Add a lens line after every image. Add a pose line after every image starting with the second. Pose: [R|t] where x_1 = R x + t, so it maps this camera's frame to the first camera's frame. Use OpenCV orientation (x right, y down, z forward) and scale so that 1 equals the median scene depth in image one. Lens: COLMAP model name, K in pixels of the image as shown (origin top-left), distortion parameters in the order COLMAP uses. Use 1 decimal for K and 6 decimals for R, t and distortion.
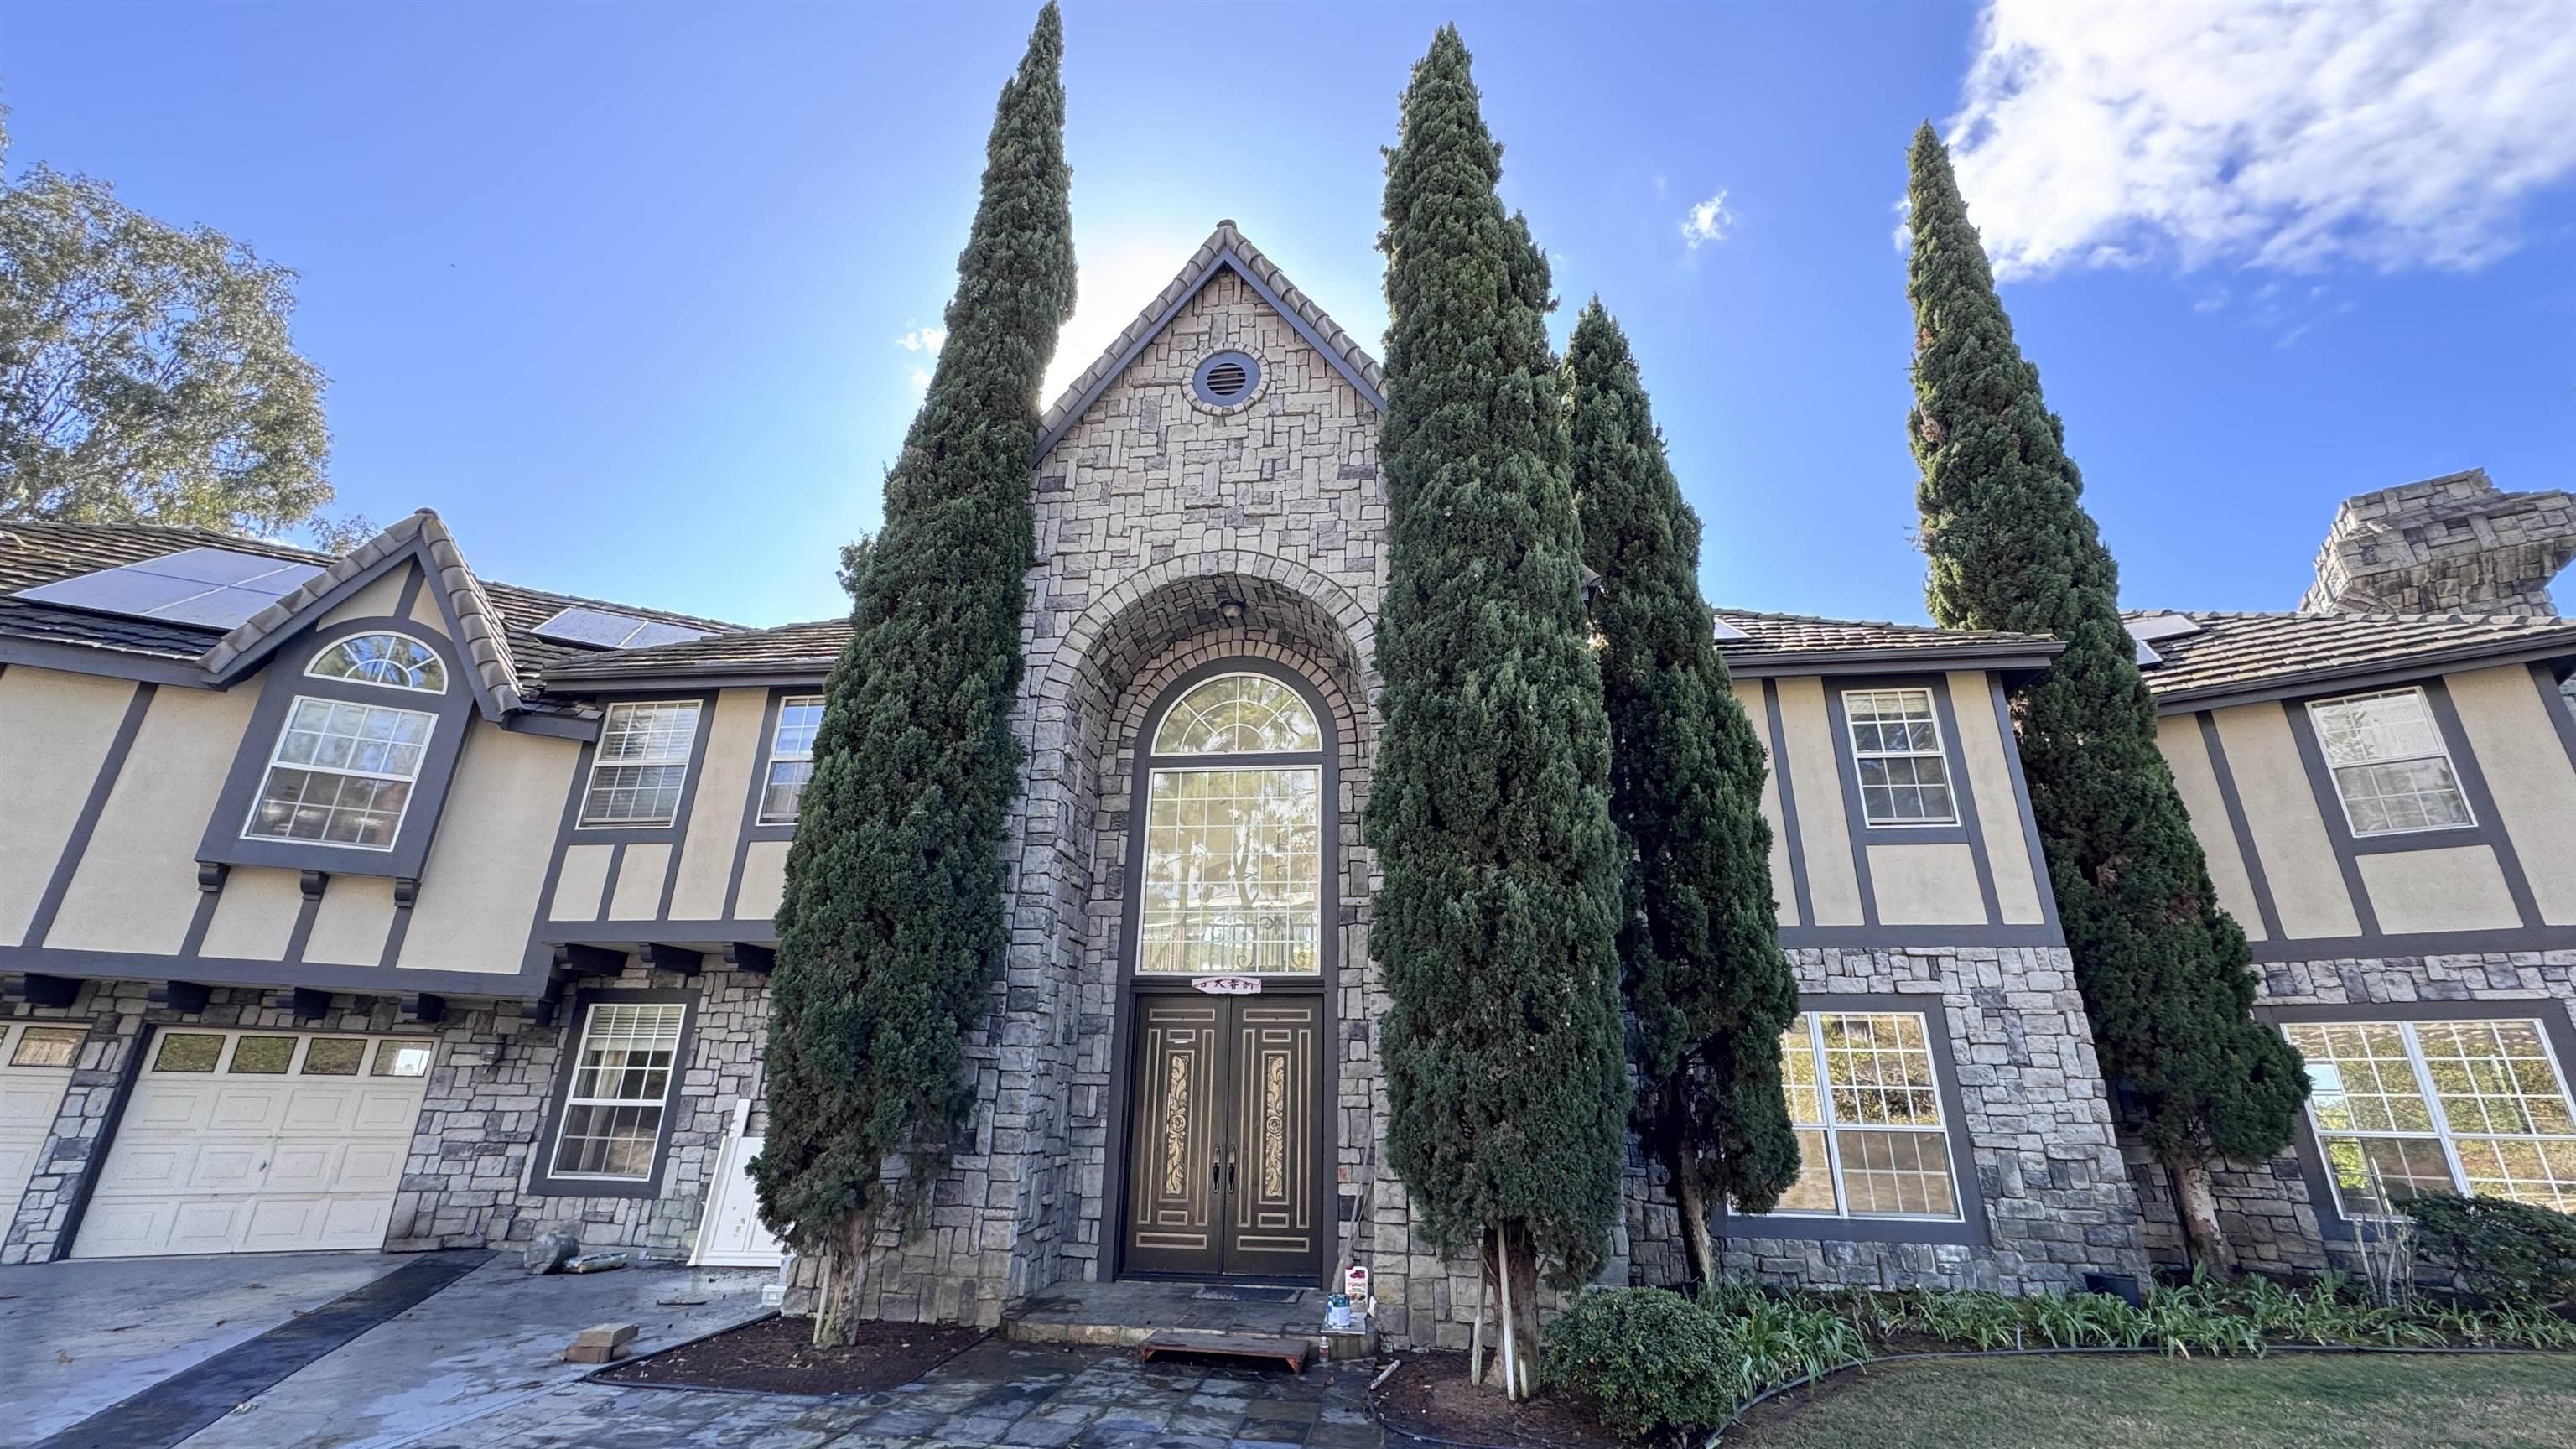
lens RADIAL K [[1039.5, 0, 1293.6], [0, 1039.5, 718.1], [0, 0, 1]] dist [-0.001538, -0.000271]
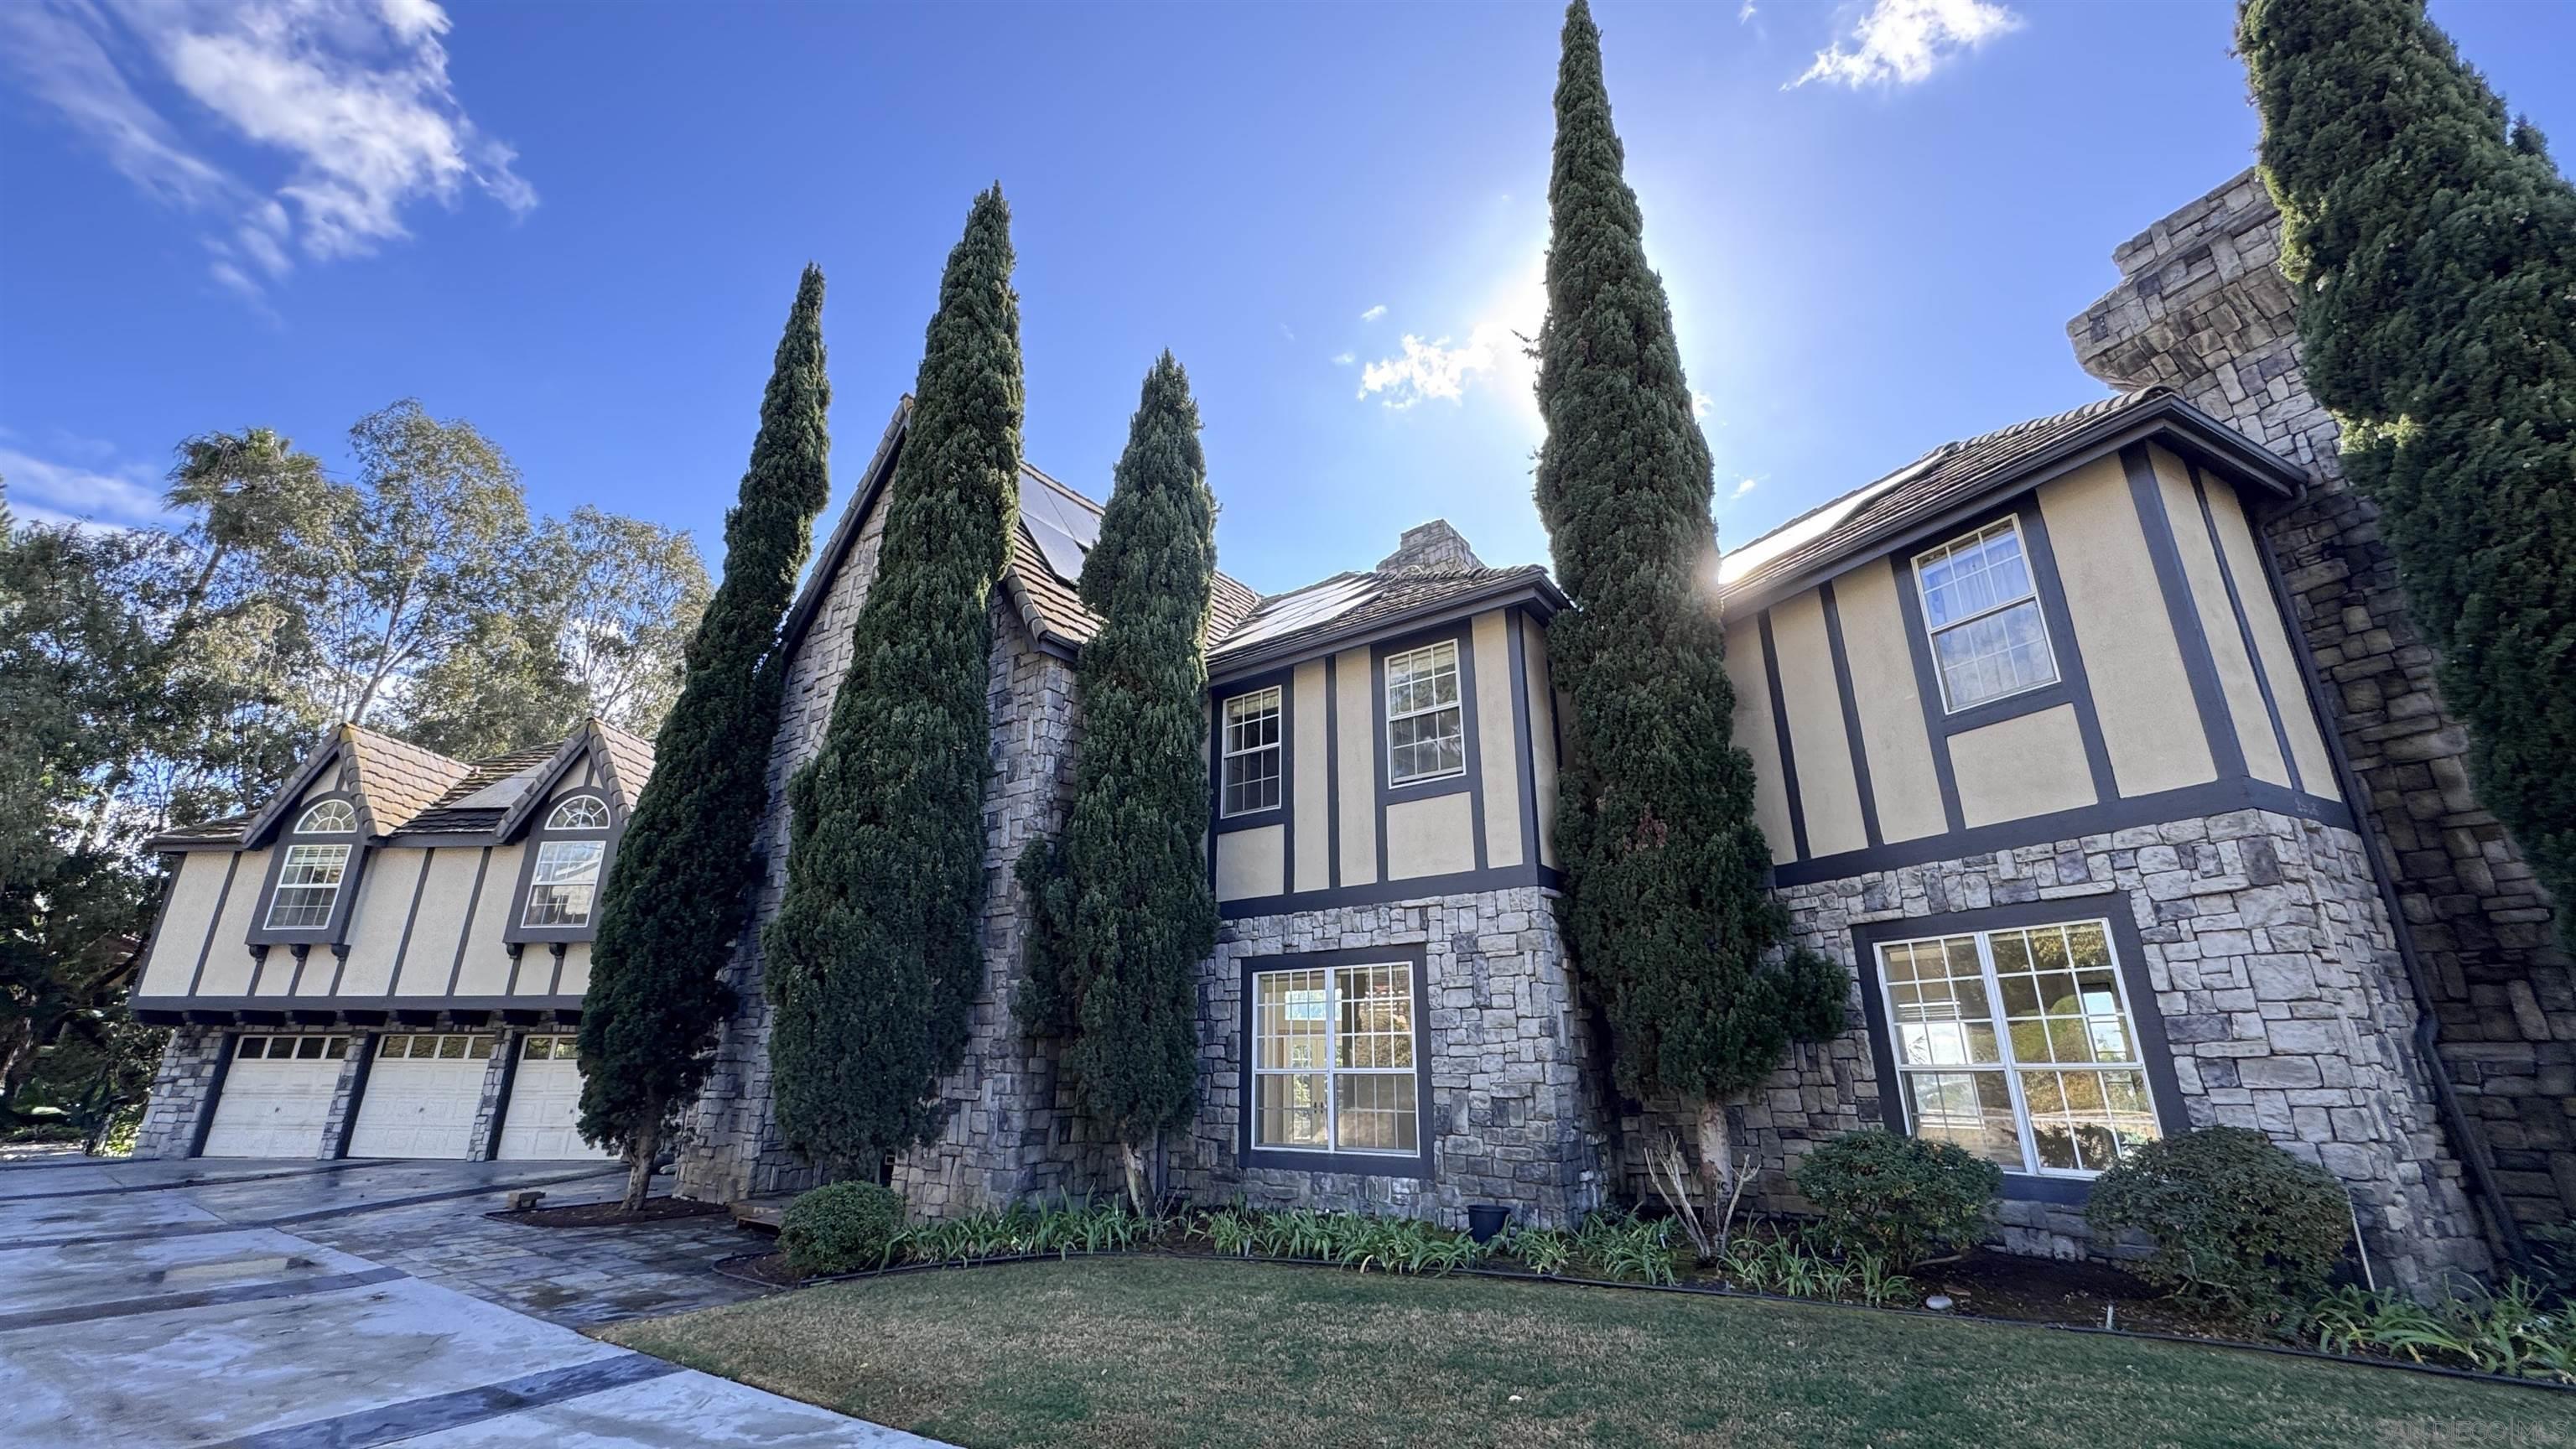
lens RADIAL K [[1039.5, 0, 1293.6], [0, 1039.5, 718.1], [0, 0, 1]] dist [-0.001538, -0.000271]
pose [[0.875995, -0.172601, -0.450379, 1.003987], [0.184046, 0.982741, -0.018647, 0.039862], [0.445824, -0.066556, 0.892643, 0.028184]]
